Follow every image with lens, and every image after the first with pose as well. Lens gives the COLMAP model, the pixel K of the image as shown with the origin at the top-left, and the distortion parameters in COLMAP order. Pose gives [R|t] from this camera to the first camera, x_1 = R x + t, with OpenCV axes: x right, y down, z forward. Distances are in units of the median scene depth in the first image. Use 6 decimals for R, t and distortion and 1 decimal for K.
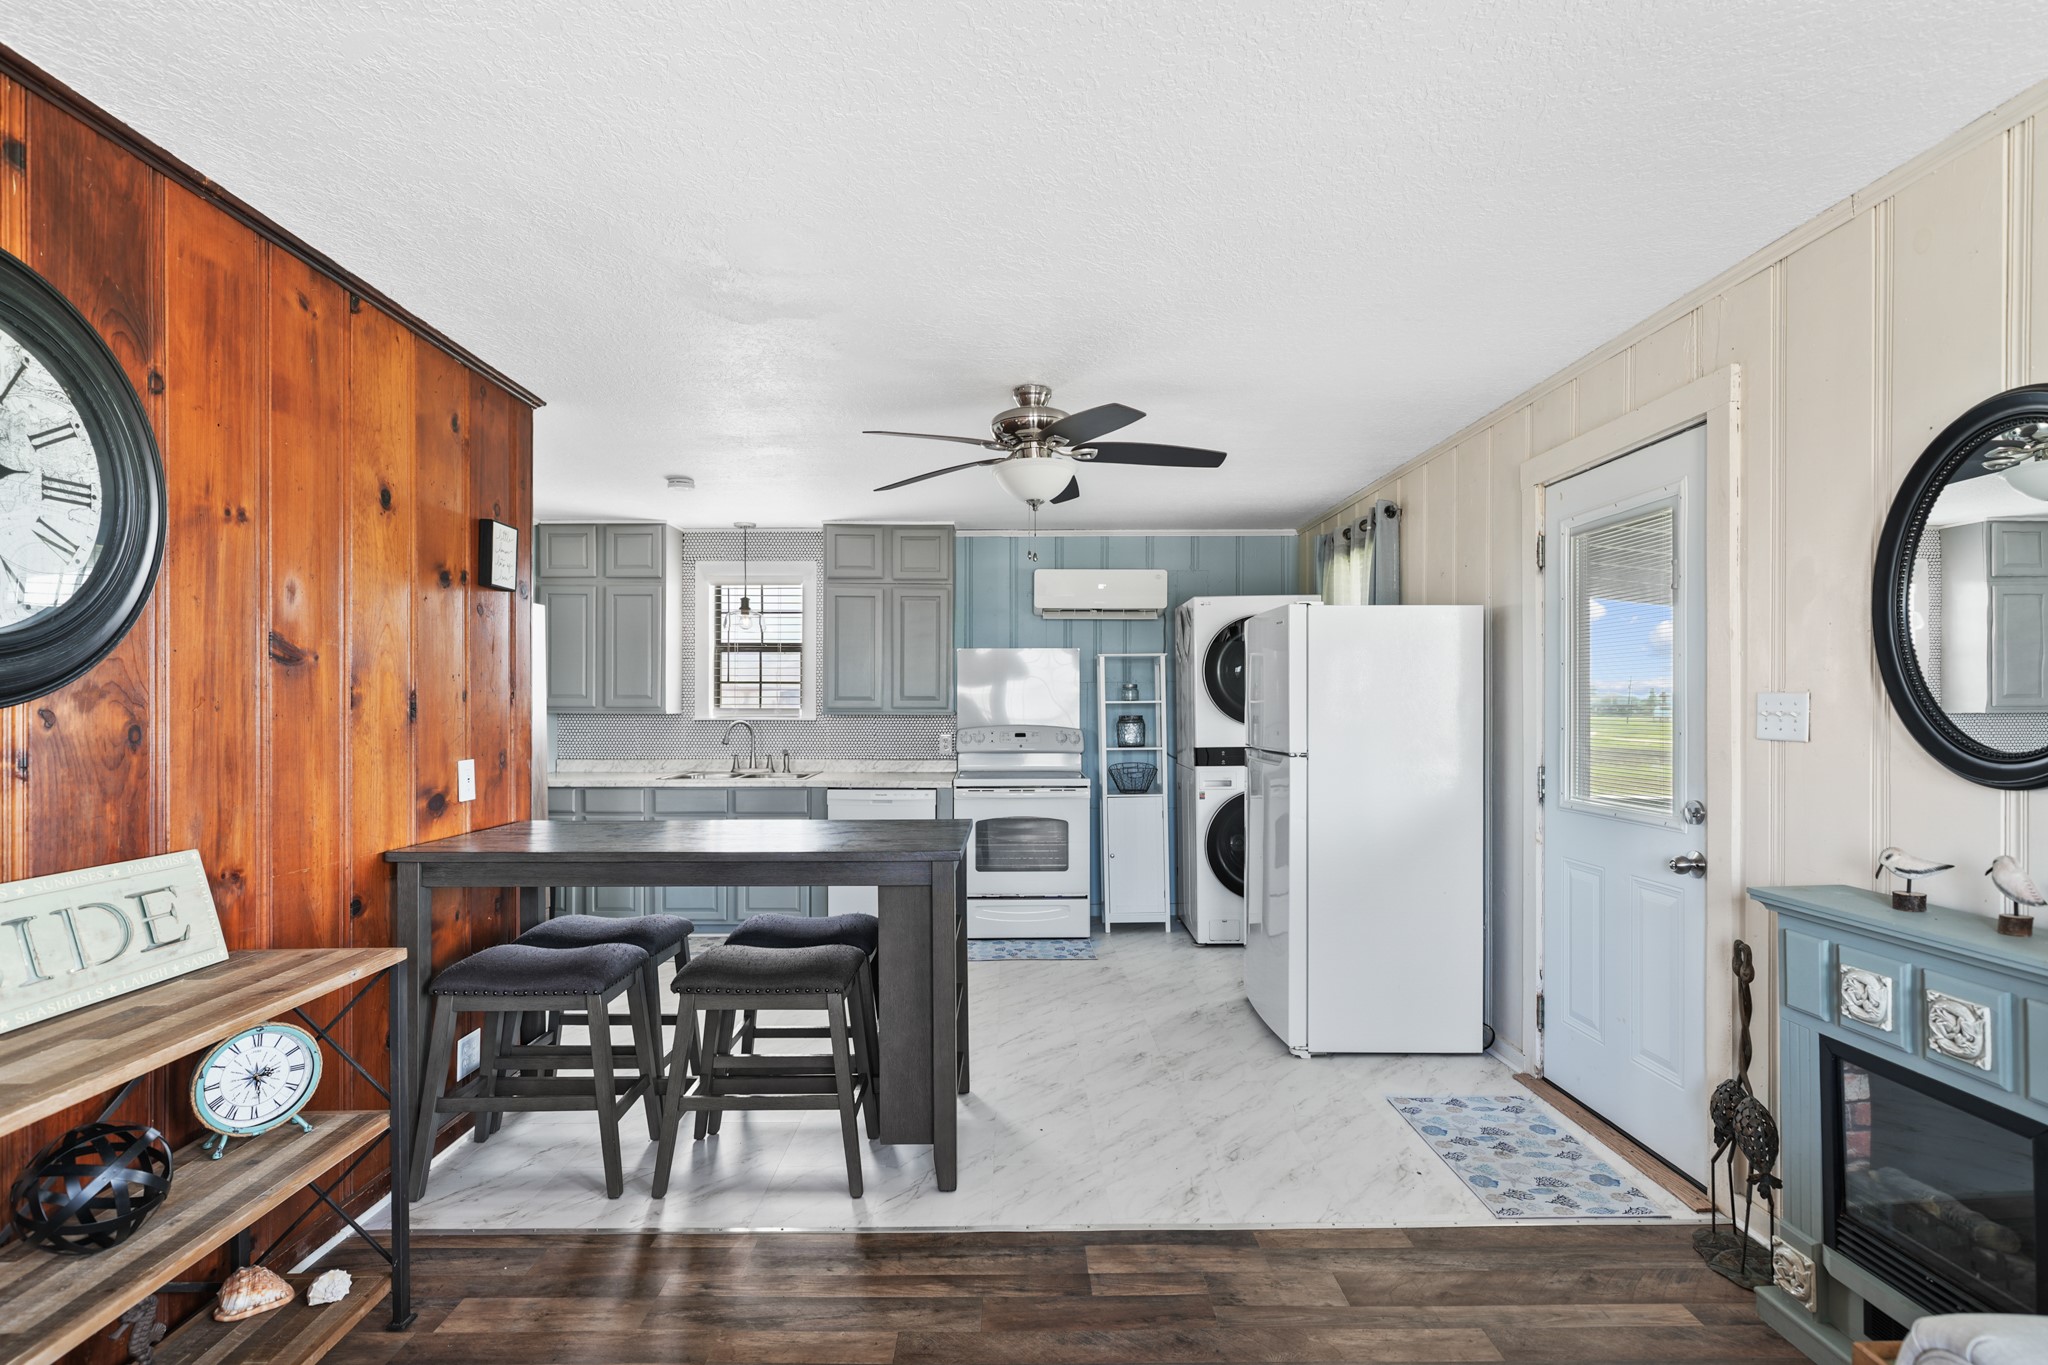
lens RADIAL K [[996.1, 0, 1016.0], [0, 996.1, 705.5], [0, 0, 1]] dist [0.009167, -0.005174]
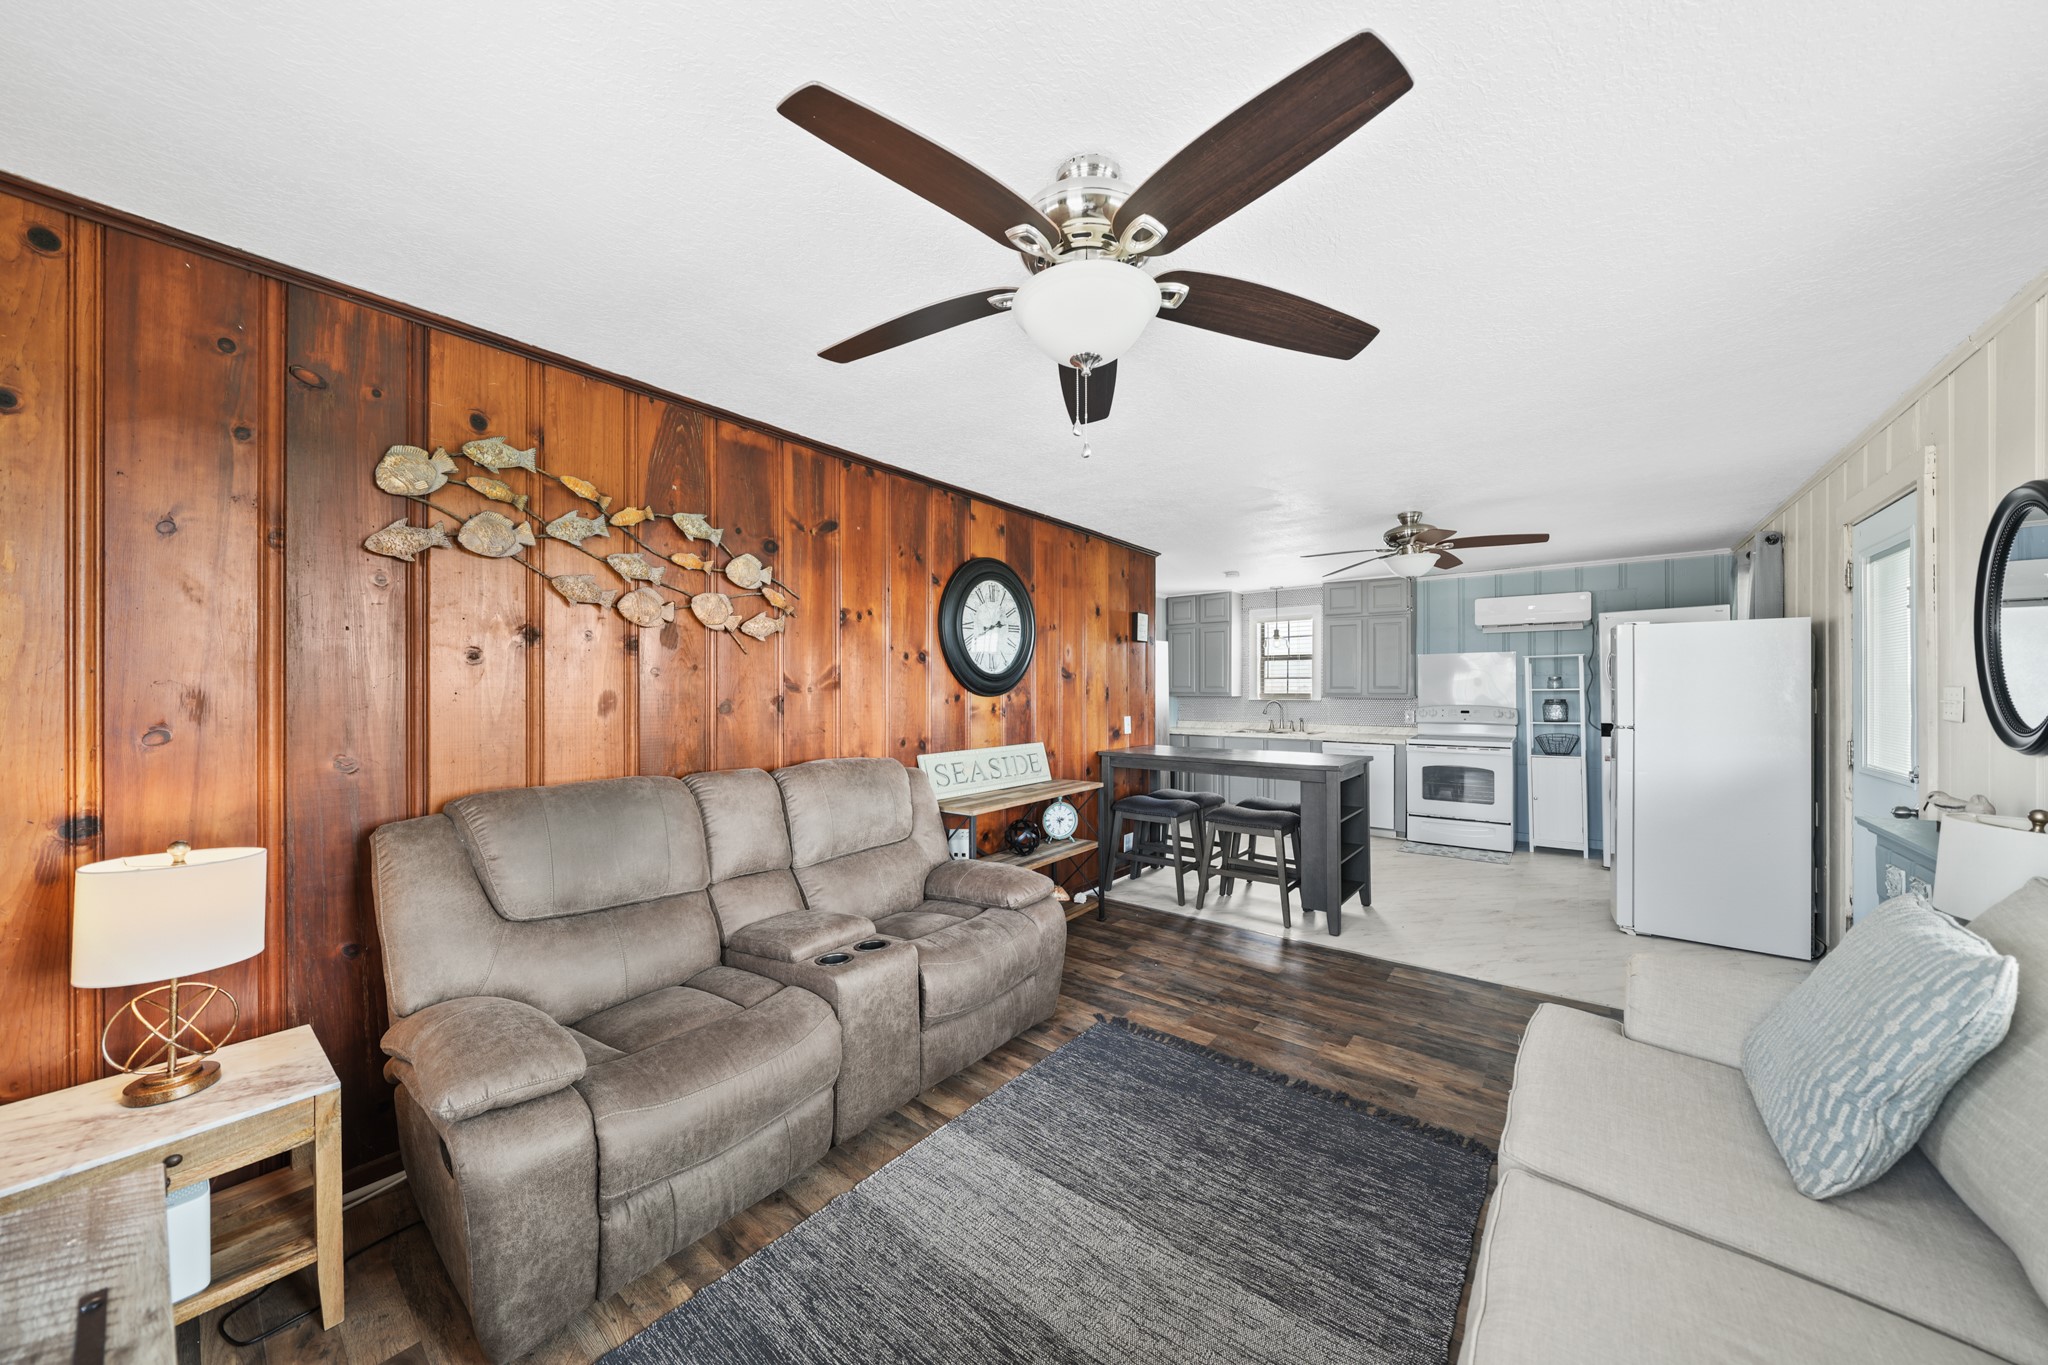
lens RADIAL K [[698.9, 0, 1020.2], [0, 698.9, 688.7], [0, 0, 1]] dist [-0.005473, 0.000484]
pose [[0.775608, -0.002088, -0.631211, 0.243202], [0.001410, 0.999998, -0.001575, -0.006847], [0.631213, 0.000332, 0.775610, -0.361817]]
